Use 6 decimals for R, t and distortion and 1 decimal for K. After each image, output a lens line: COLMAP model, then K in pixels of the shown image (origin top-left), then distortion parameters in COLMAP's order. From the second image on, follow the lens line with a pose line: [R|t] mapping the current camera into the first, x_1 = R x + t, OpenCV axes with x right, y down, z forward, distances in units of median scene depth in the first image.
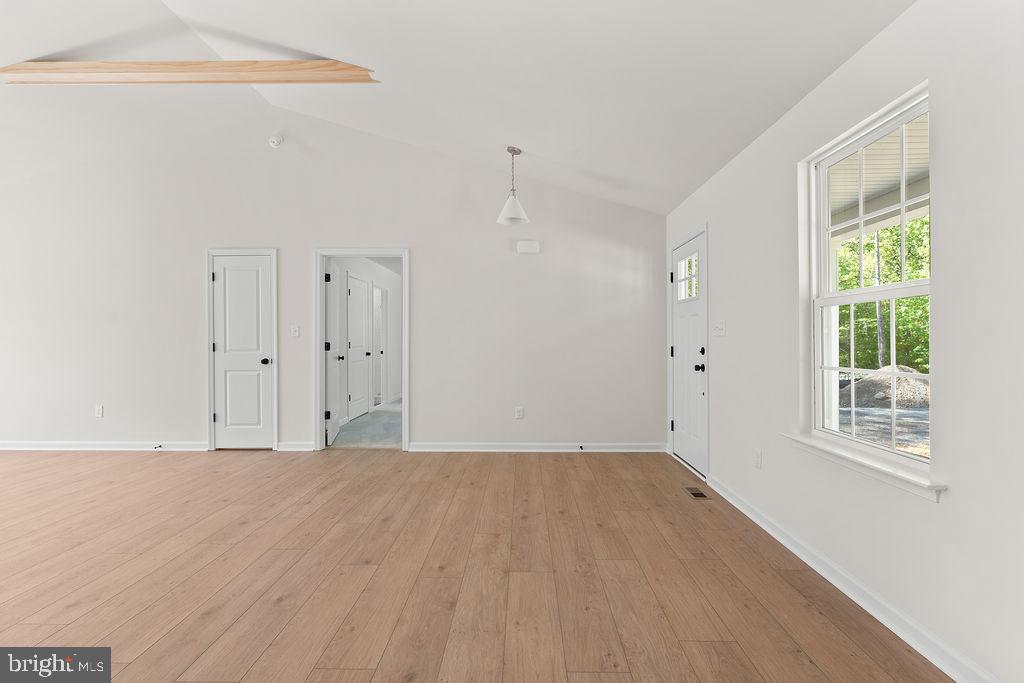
lens RADIAL K [[503.5, 0, 512.0], [0, 503.5, 341.5], [0, 0, 1]] dist [-0.000051, 0.000138]
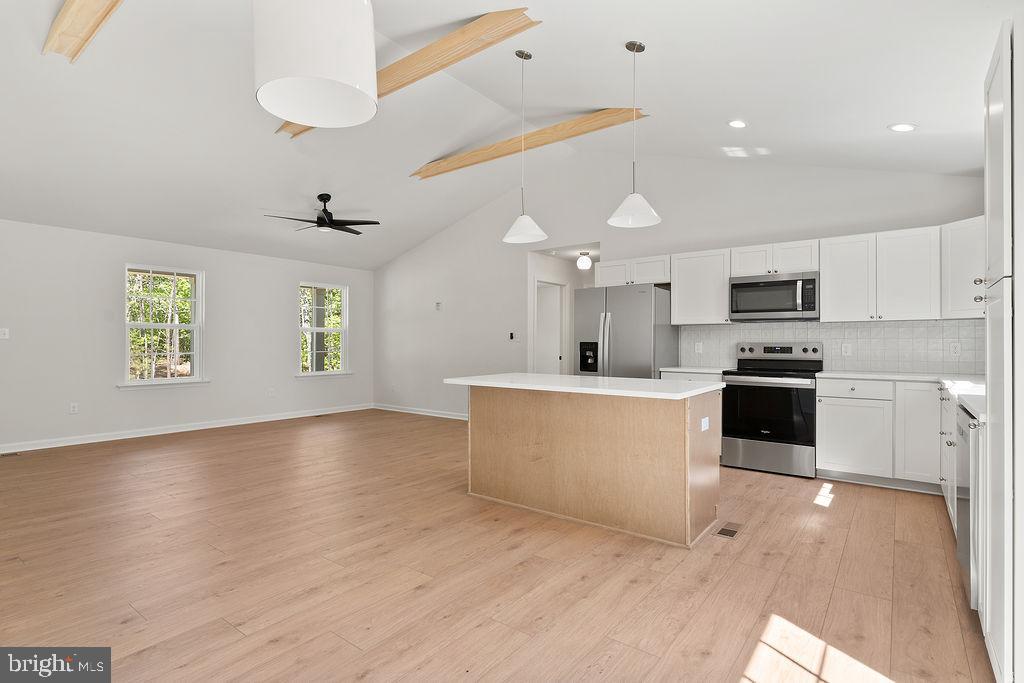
lens RADIAL K [[508.0, 0, 512.0], [0, 508.0, 341.5], [0, 0, 1]] dist [-0.001586, -0.000195]
pose [[-0.807137, 0.000771, 0.590364, -1.834368], [0.001205, 0.999999, 0.000341, -0.005073], [-0.590364, 0.000986, -0.807137, 1.537579]]
